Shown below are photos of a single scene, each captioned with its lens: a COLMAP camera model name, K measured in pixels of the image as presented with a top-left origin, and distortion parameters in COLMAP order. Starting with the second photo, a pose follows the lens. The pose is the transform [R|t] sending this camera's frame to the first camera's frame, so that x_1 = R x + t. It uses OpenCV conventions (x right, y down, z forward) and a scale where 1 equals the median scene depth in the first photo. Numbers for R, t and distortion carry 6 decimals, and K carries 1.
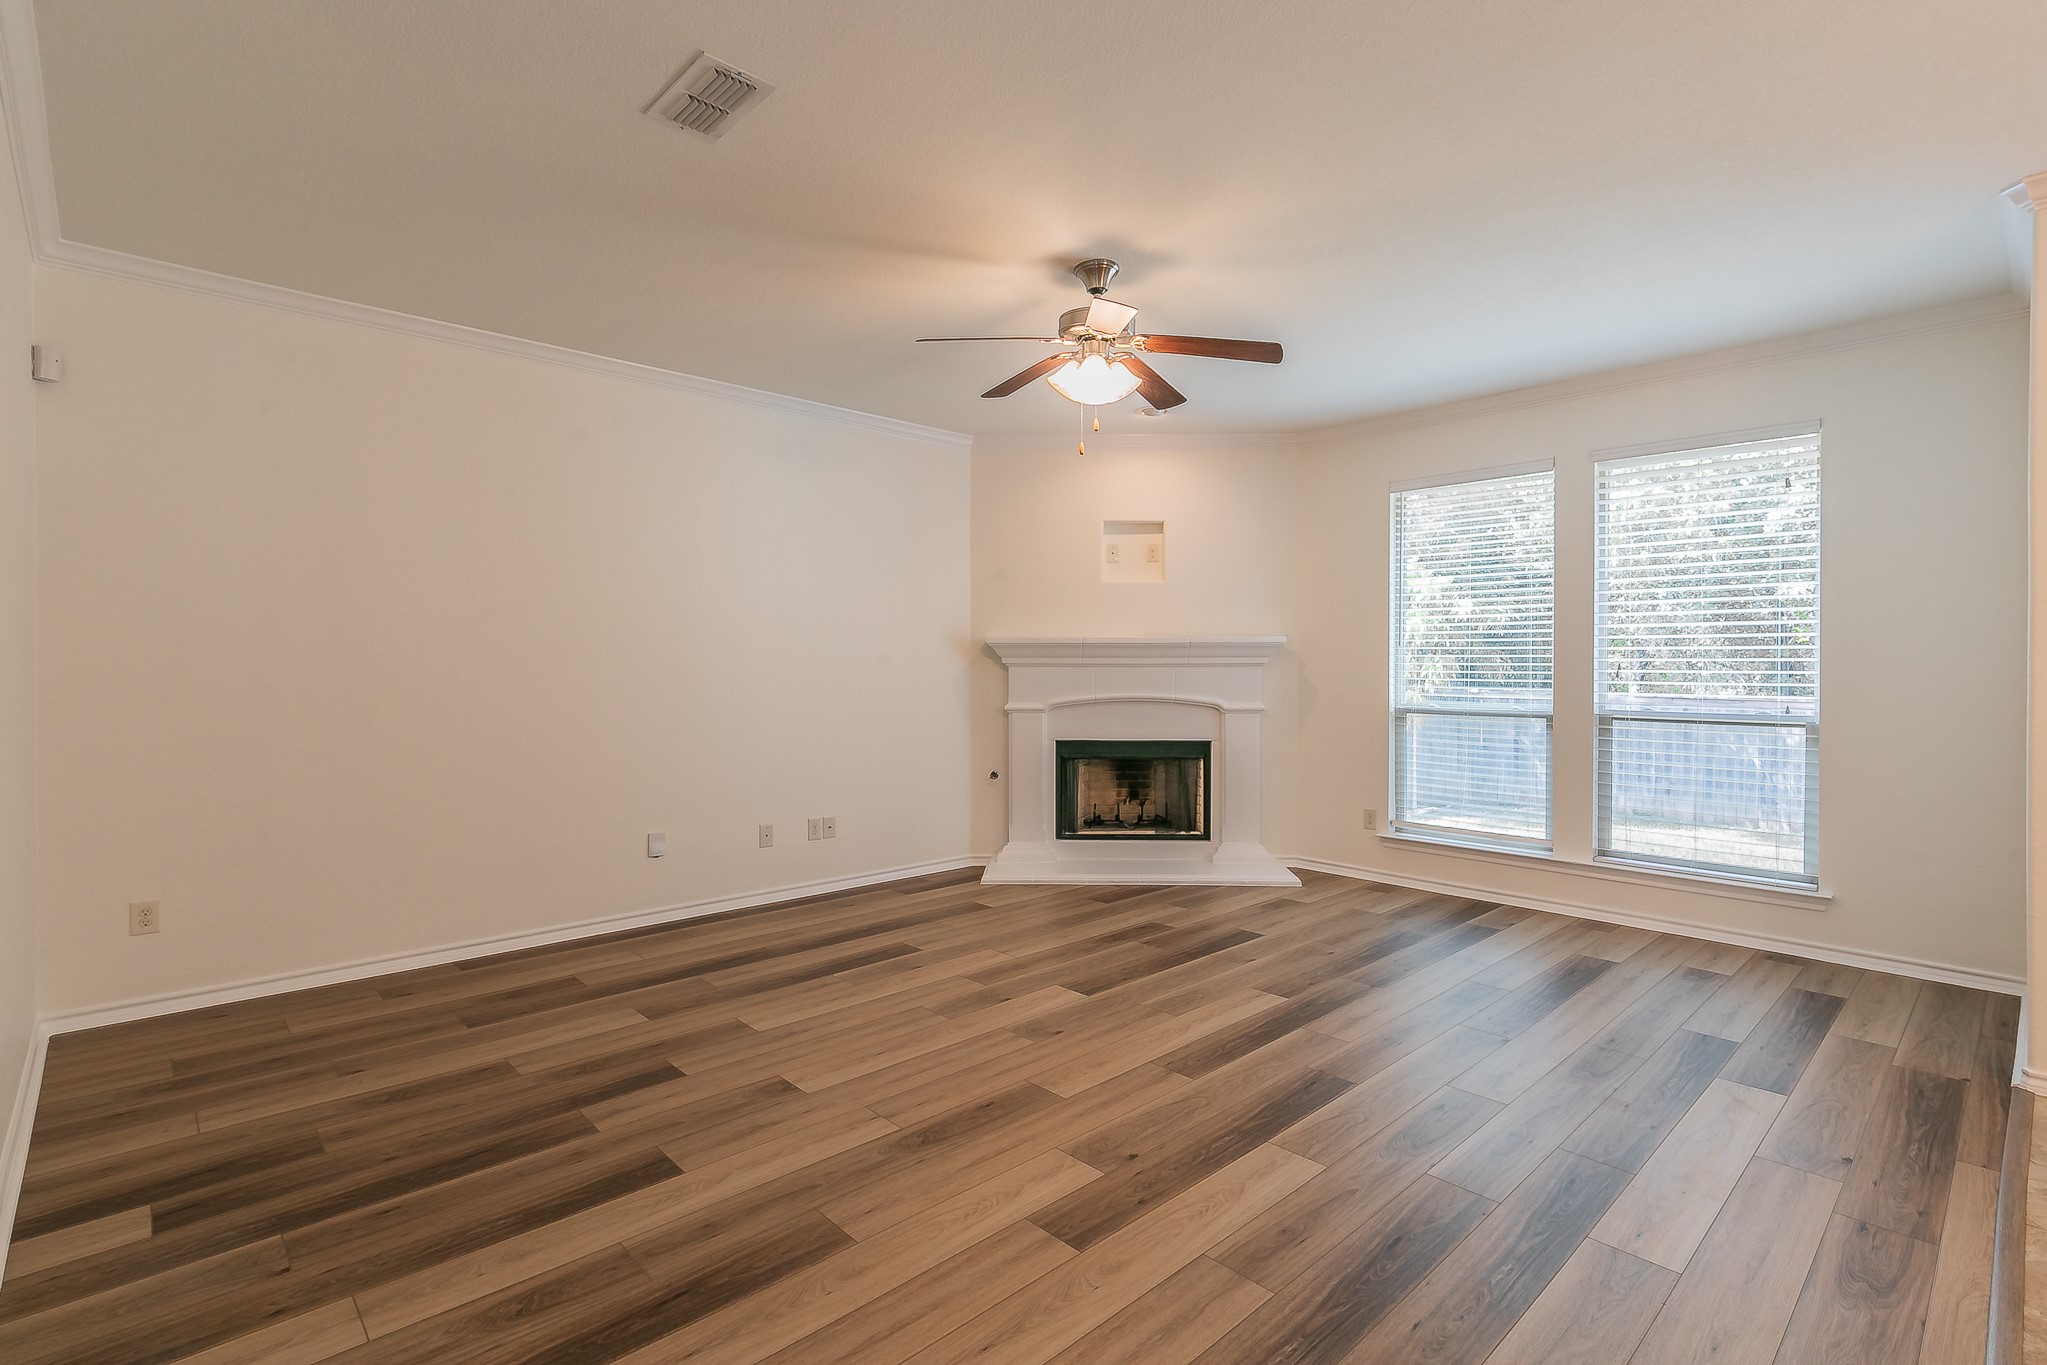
lens RADIAL K [[954.1, 0, 1019.8], [0, 954.1, 669.3], [0, 0, 1]] dist [0.003724, 0.000266]
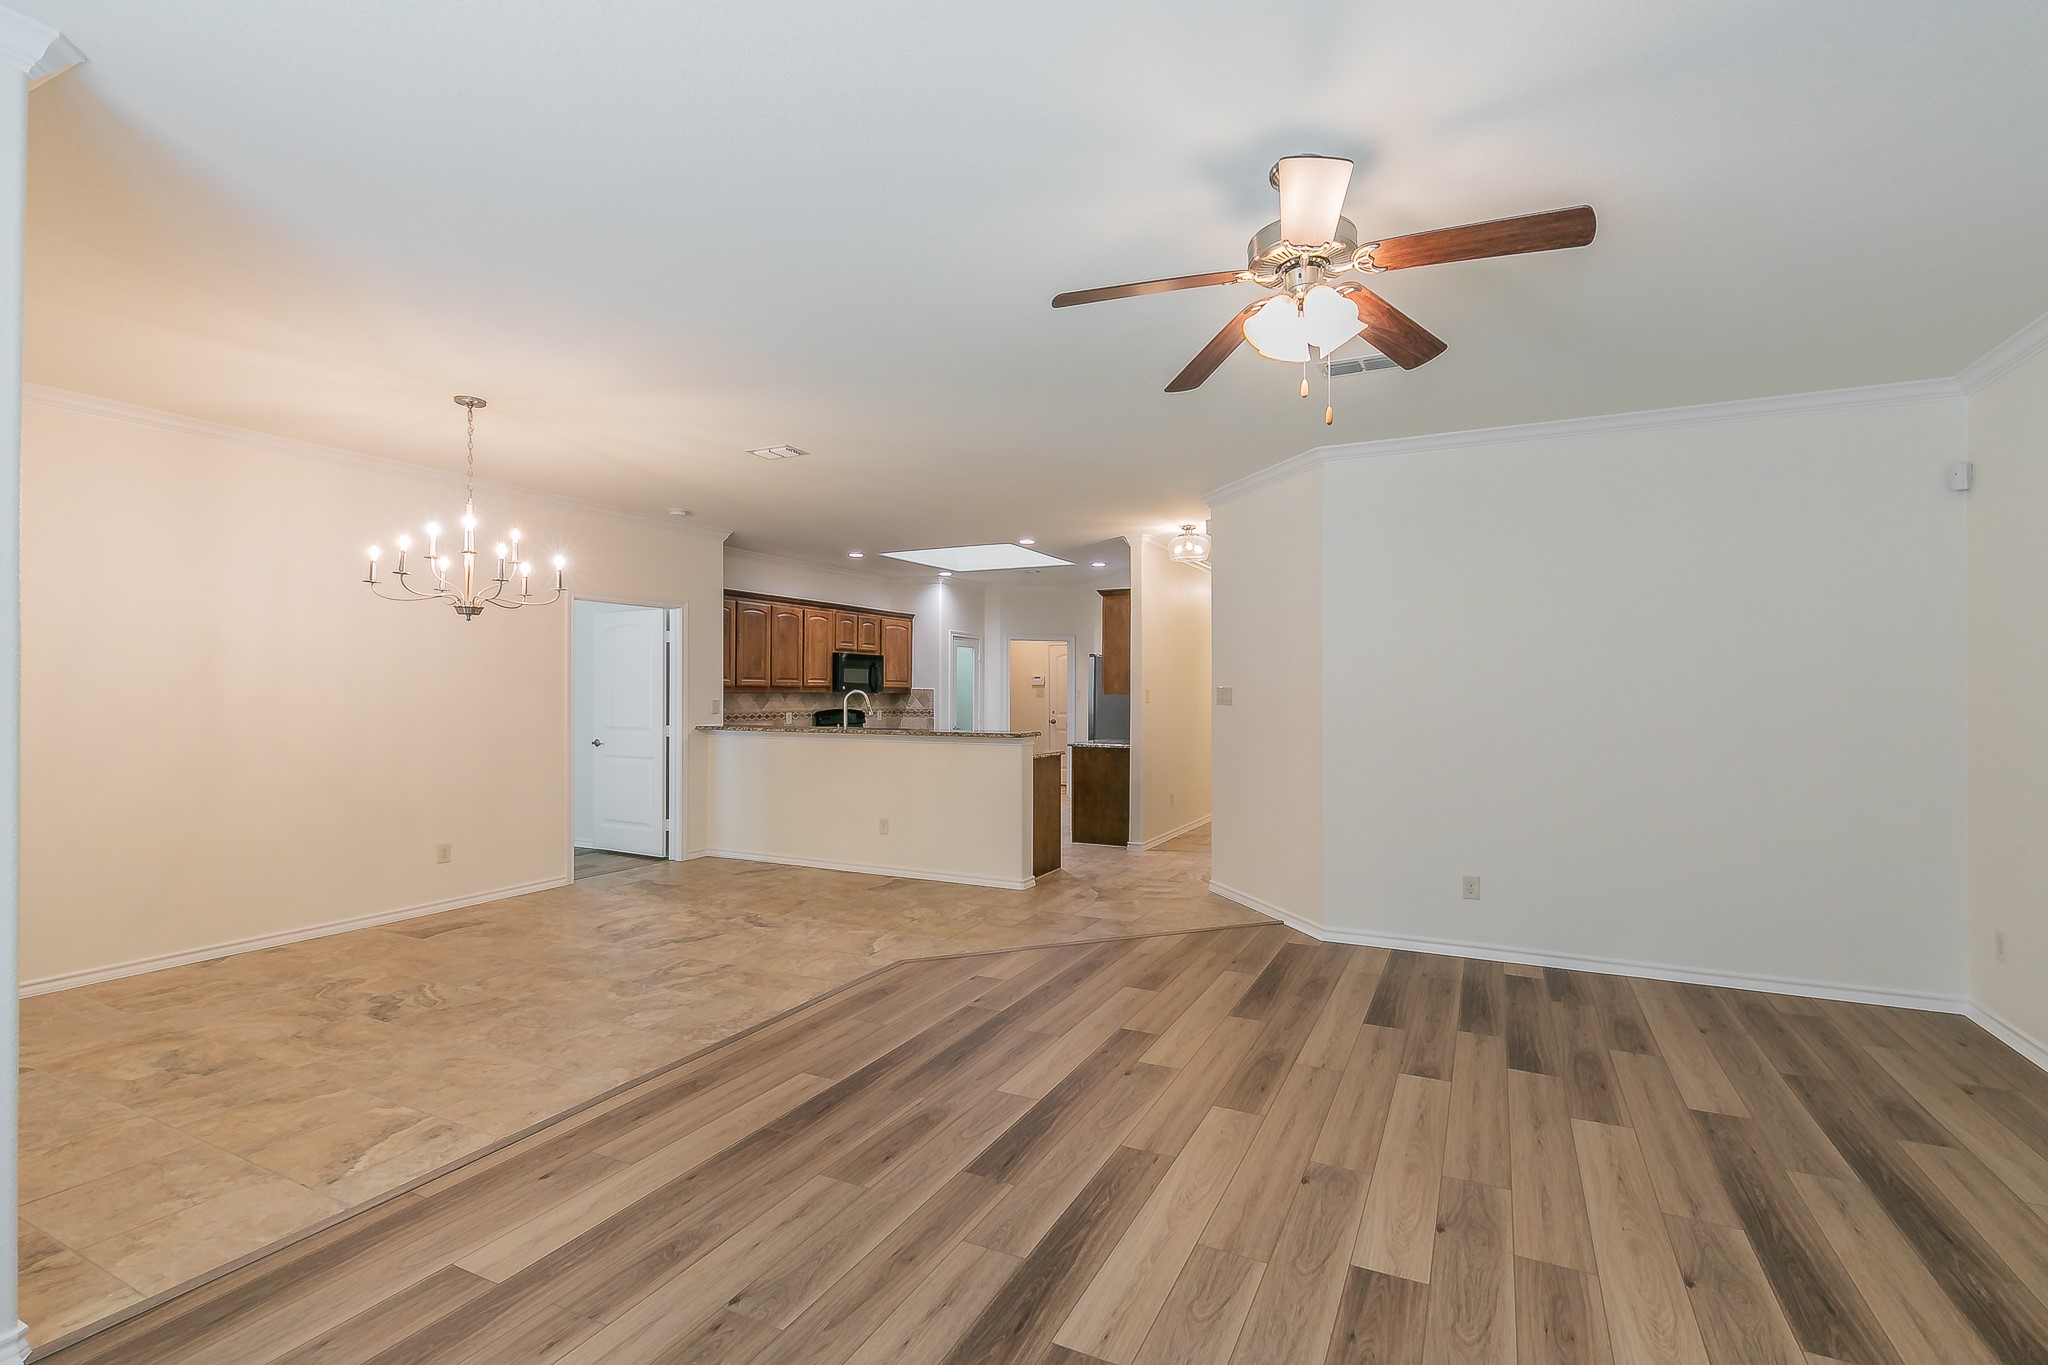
lens RADIAL K [[891.9, 0, 1075.5], [0, 891.9, 689.4], [0, 0, 1]] dist [0.002822, -0.000436]
pose [[-0.926365, -0.005283, -0.376591, 0.426154], [-0.003974, 0.999983, -0.004253, -0.030169], [0.376607, -0.002444, -0.926370, 1.357165]]
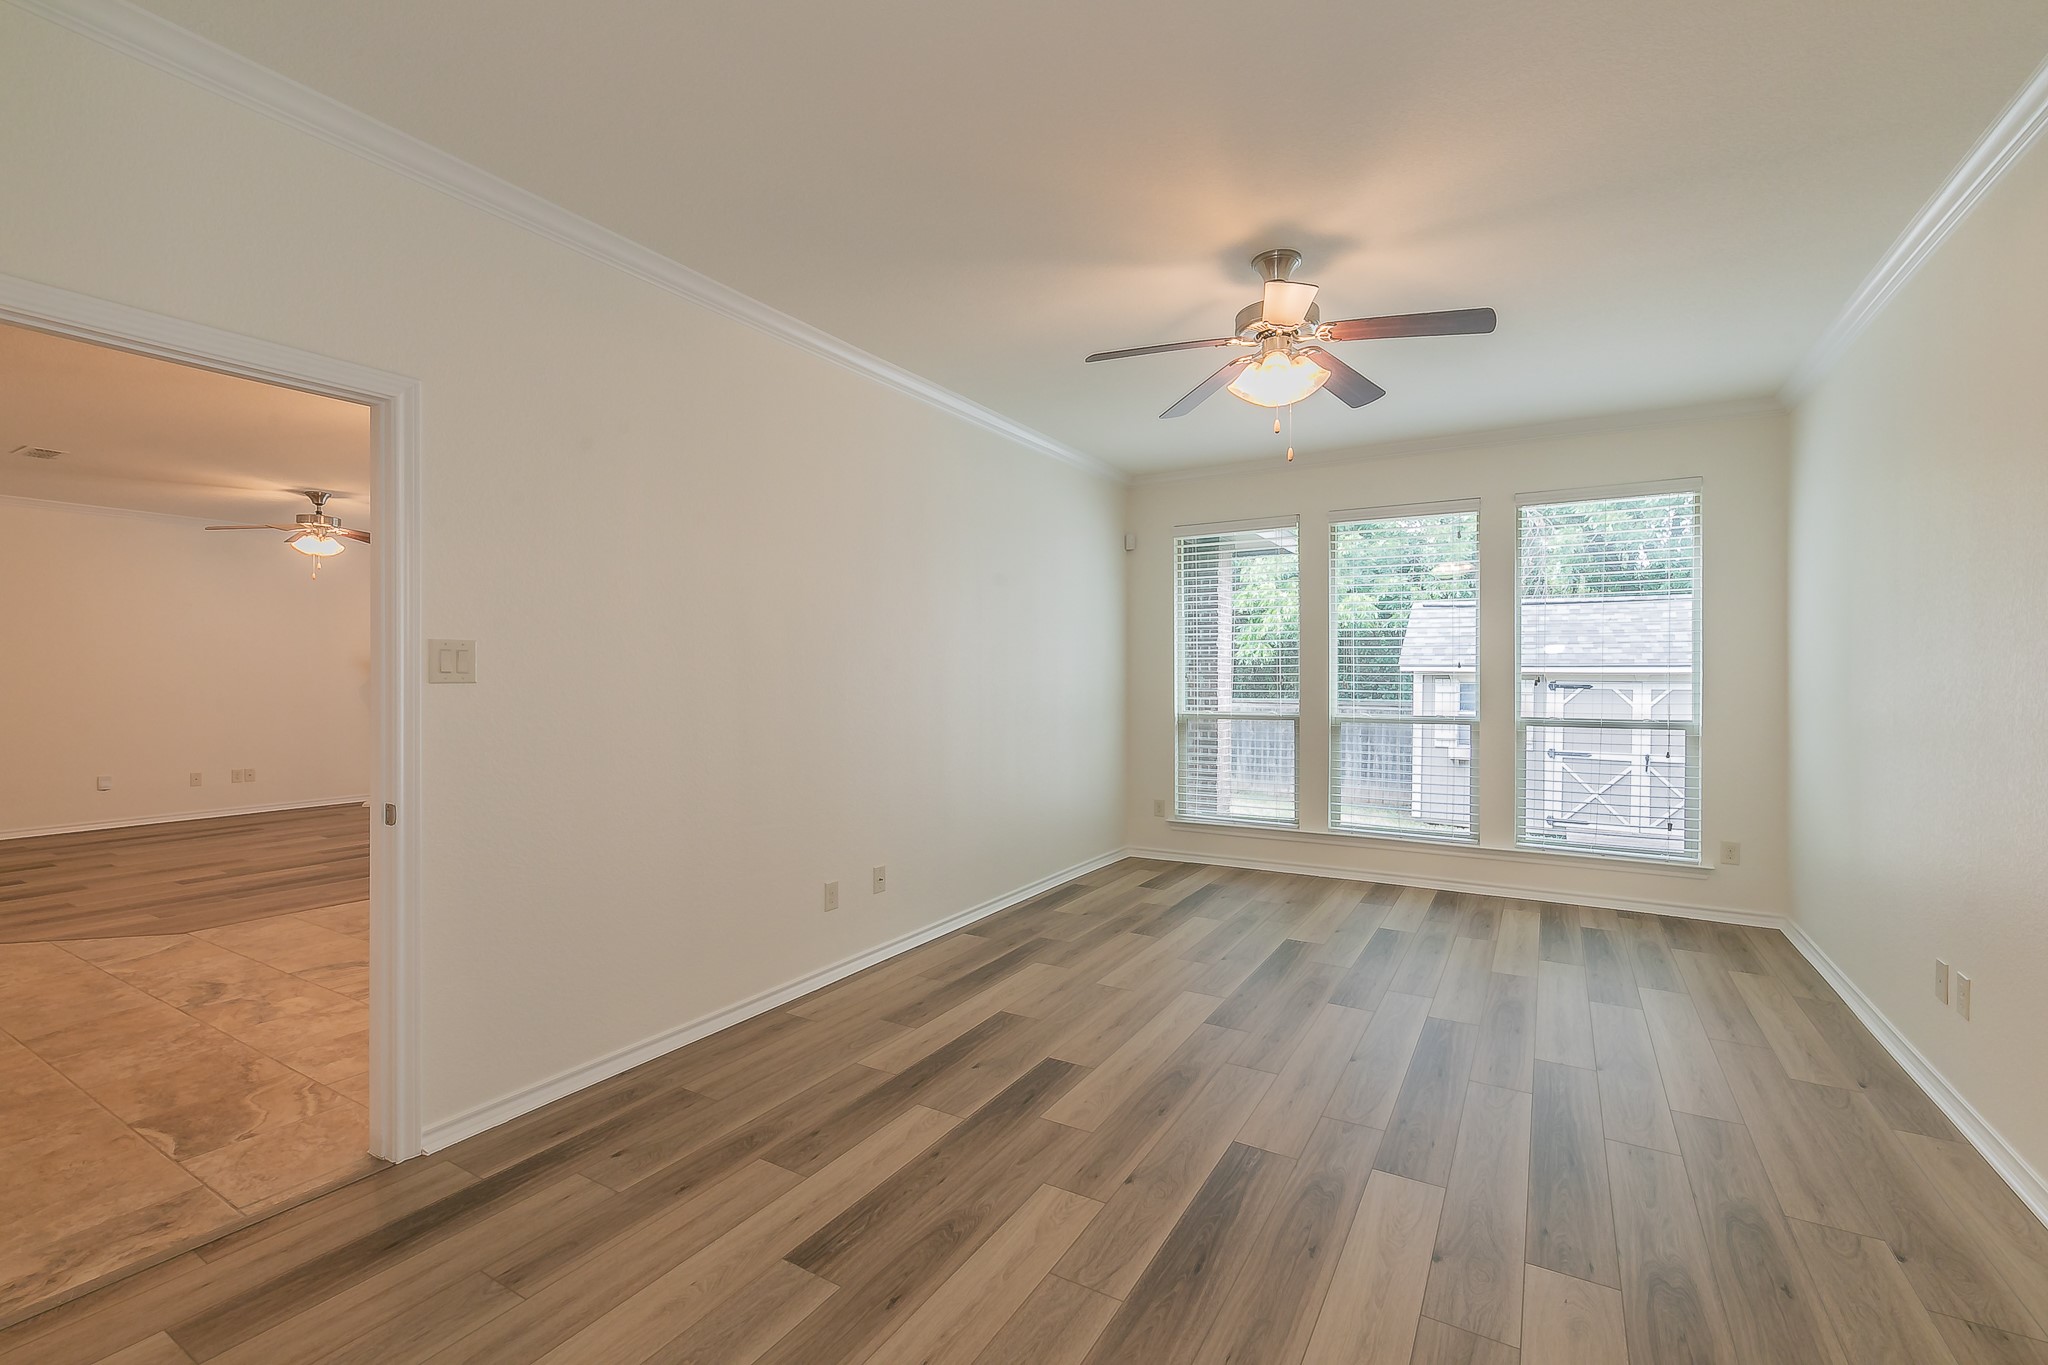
lens RADIAL K [[891.9, 0, 1008.9], [0, 891.9, 678.5], [0, 0, 1]] dist [0.002822, -0.000436]
pose [[0.965148, -0.001294, 0.261701, 0.916778], [0.000584, 0.999996, 0.002788, -0.009646], [-0.261704, -0.002537, 0.965145, -1.172076]]
